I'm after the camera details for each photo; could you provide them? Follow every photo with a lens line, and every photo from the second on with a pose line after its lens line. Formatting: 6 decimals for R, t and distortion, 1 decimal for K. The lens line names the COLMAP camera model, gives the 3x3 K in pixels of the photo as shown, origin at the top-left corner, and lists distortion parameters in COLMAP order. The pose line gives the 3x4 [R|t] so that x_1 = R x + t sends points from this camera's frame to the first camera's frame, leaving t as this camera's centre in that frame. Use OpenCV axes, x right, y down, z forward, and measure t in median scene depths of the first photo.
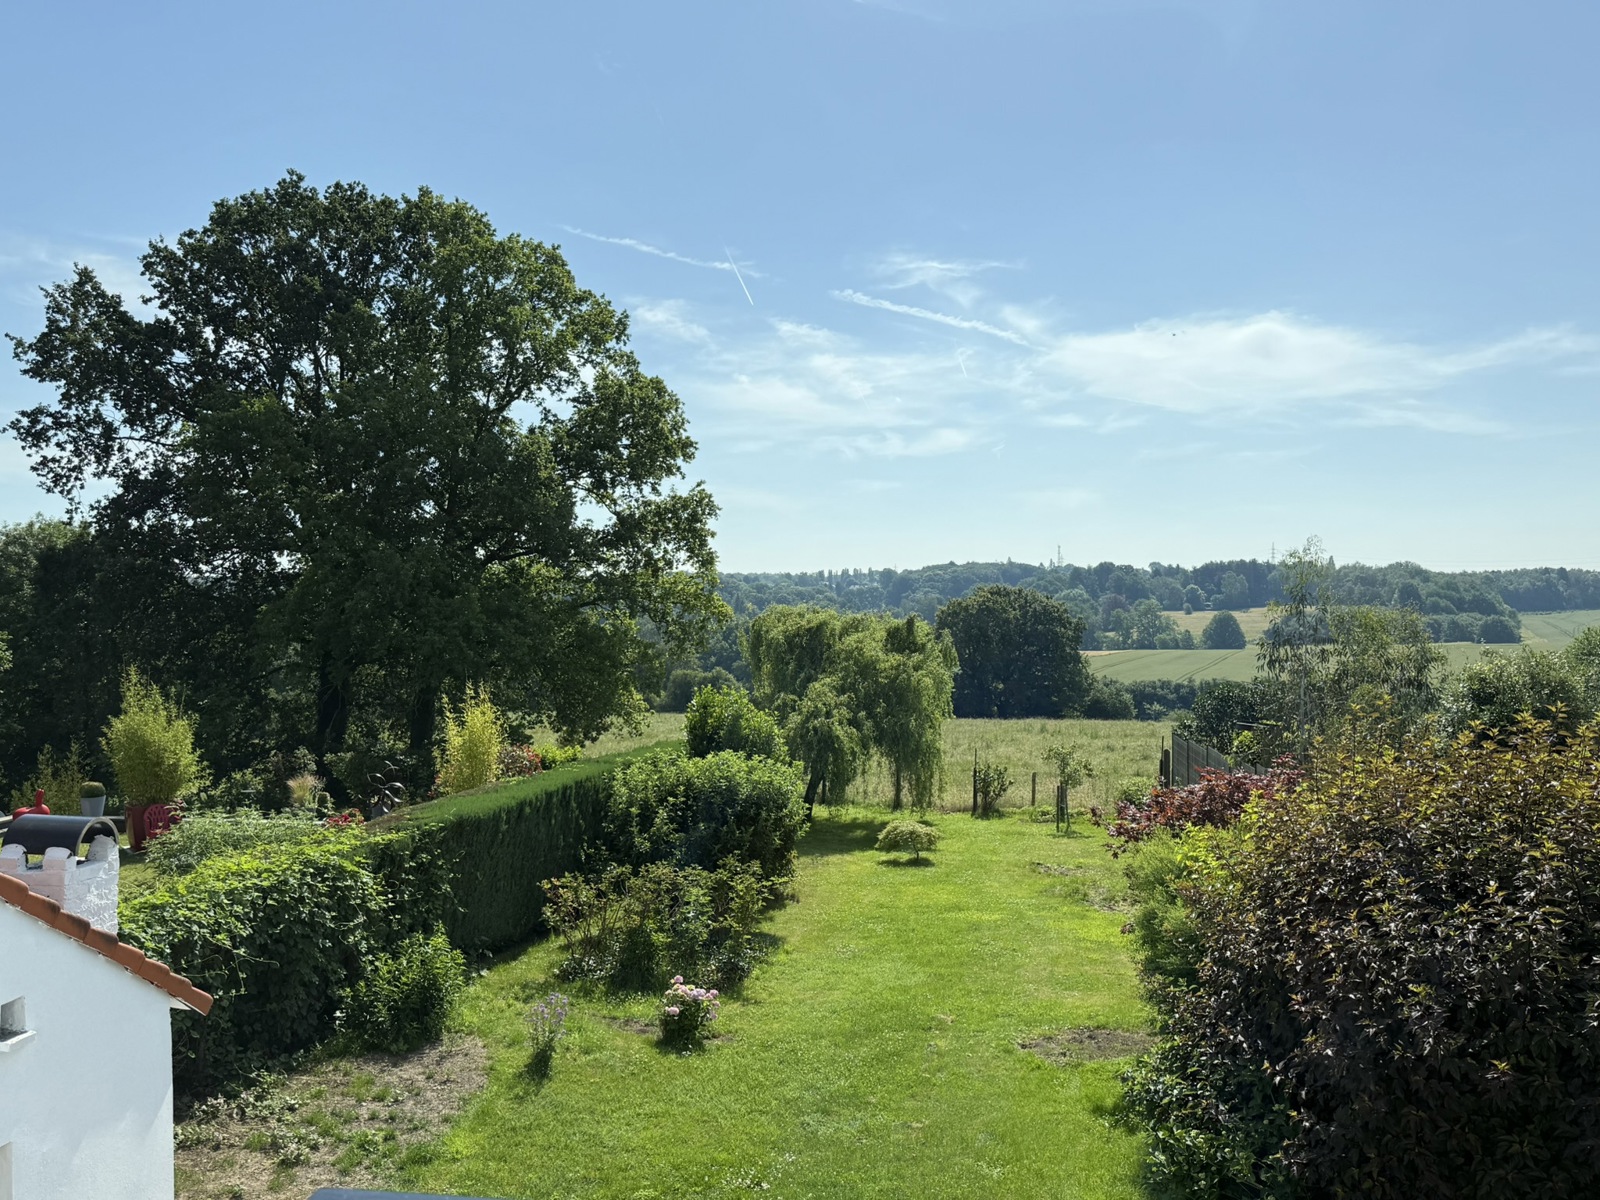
lens RADIAL K [[1257.3, 0, 800.0], [0, 1257.3, 600.0], [0, 0, 1]] dist [0.099835, -0.002405]
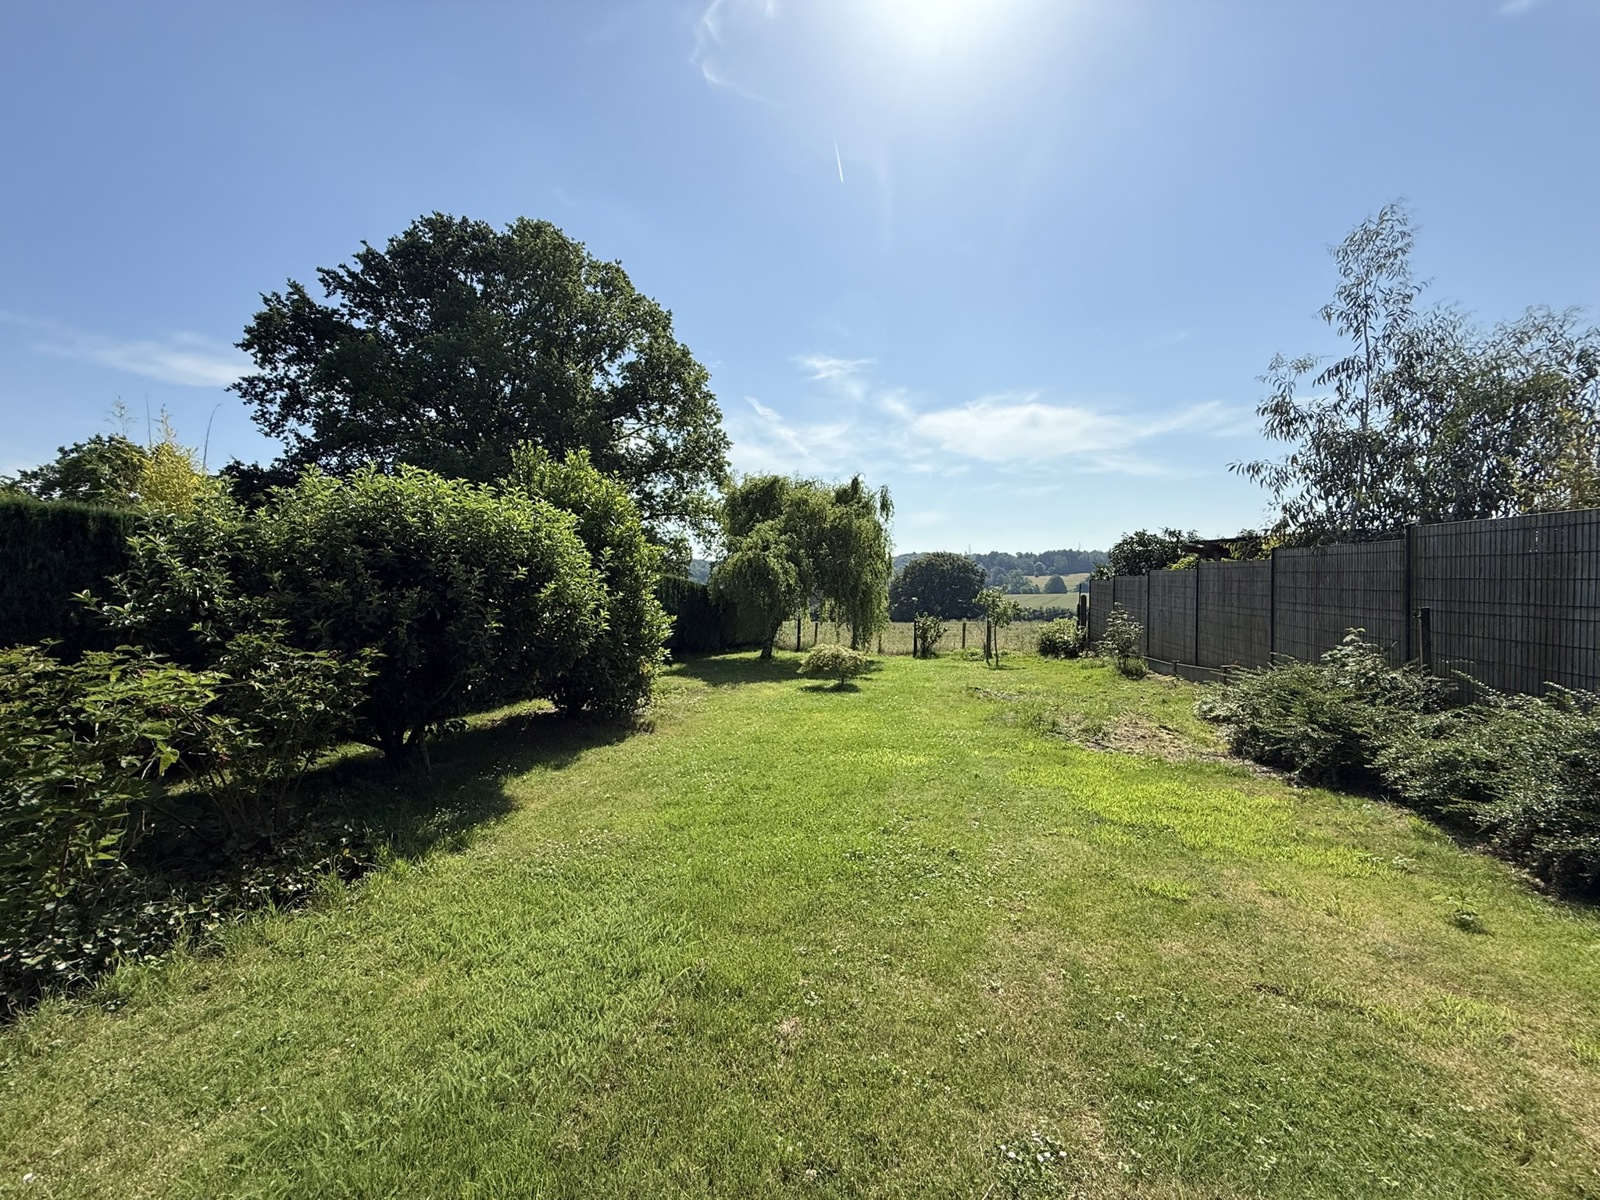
lens RADIAL K [[646.6, 0, 800.0], [0, 646.6, 600.0], [0, 0, 1]] dist [-0.000610, -0.000026]
pose [[0.998468, -0.004853, -0.055124, 0.069636], [0.007336, 0.998963, 0.044923, 0.096389], [0.054849, -0.045259, 0.997468, 0.420363]]
